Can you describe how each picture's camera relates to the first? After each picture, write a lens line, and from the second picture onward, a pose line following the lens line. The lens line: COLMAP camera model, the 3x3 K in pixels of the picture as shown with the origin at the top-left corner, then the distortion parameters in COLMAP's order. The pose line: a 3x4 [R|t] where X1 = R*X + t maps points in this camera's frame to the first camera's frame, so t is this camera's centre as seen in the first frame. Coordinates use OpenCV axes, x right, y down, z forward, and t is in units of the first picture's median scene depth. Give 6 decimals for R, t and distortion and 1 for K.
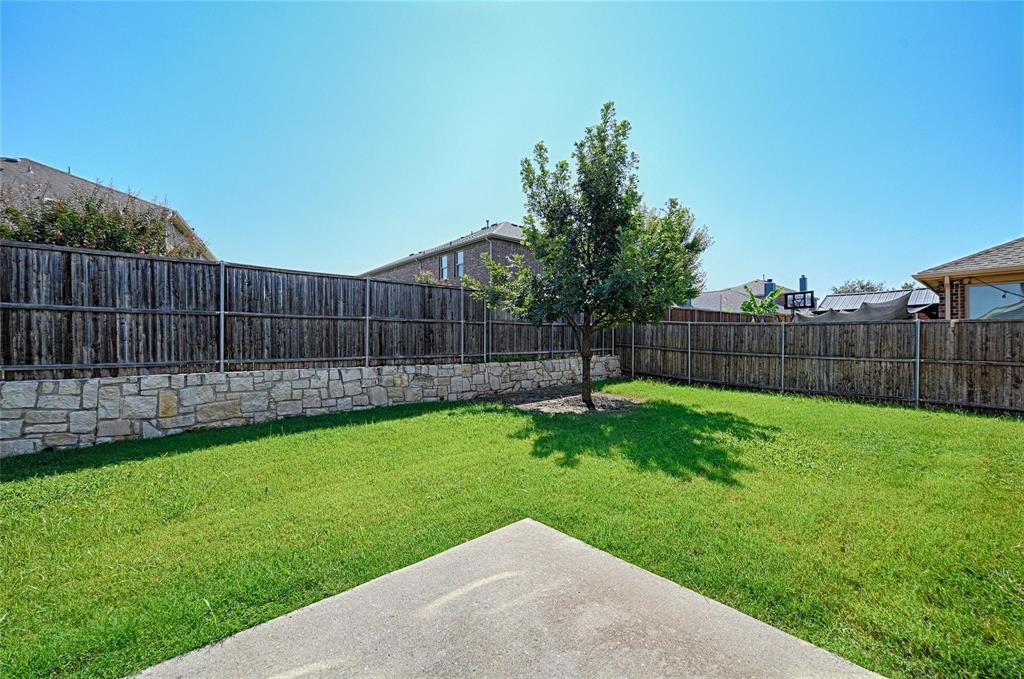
lens RADIAL K [[418.2, 0, 513.6], [0, 418.2, 342.0], [0, 0, 1]] dist [0.003142, 0.000221]
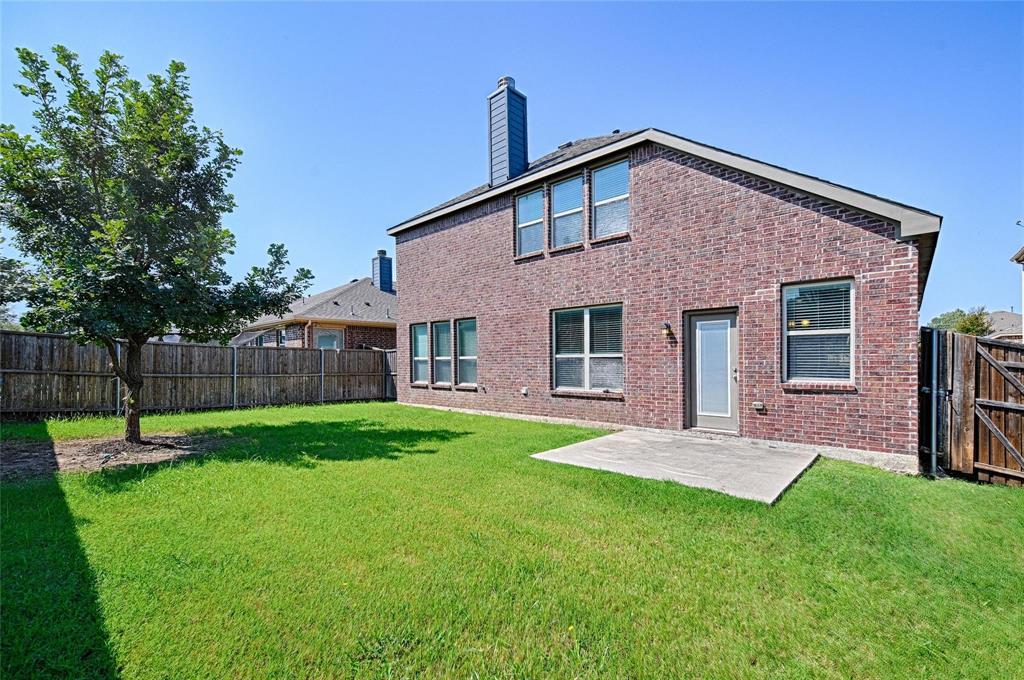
lens RADIAL K [[443.9, 0, 512.2], [0, 443.9, 359.1], [0, 0, 1]] dist [0.001537, 0.000126]
pose [[-0.081771, 0.006903, 0.996627, -1.026878], [0.008085, 0.999948, -0.006263, 0.005977], [-0.996618, 0.007546, -0.081823, 0.666180]]
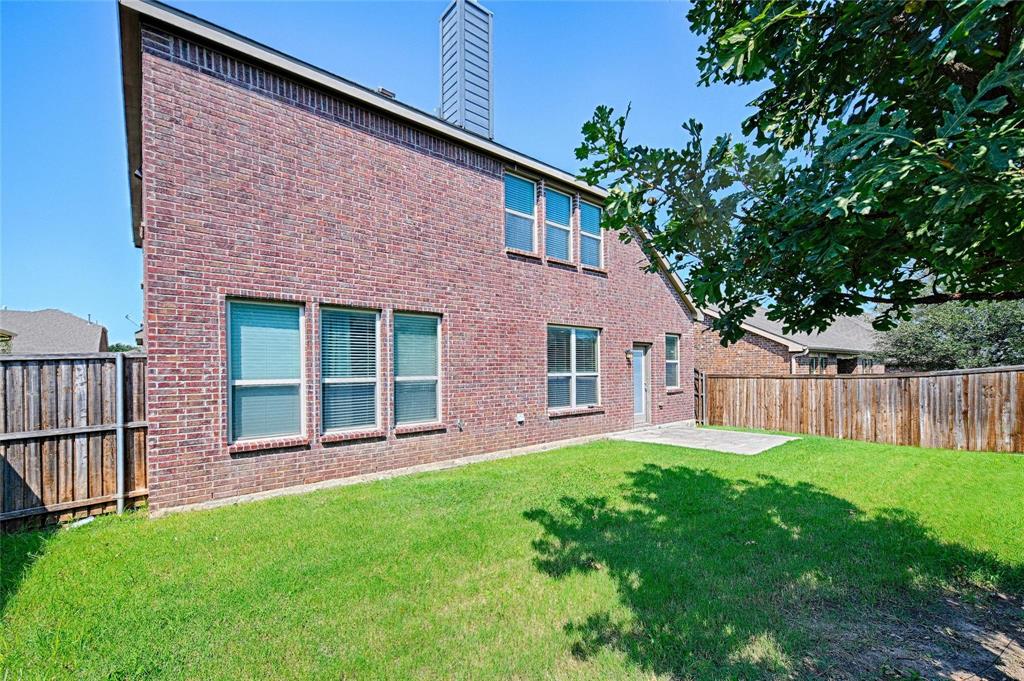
lens RADIAL K [[437.7, 0, 514.7], [0, 437.7, 370.1], [0, 0, 1]] dist [-0.001911, -0.000152]
pose [[-0.999526, 0.014955, 0.026911, 0.674557], [0.014981, 0.999887, 0.000761, -0.033775], [-0.026897, 0.001164, -0.999638, 1.856136]]
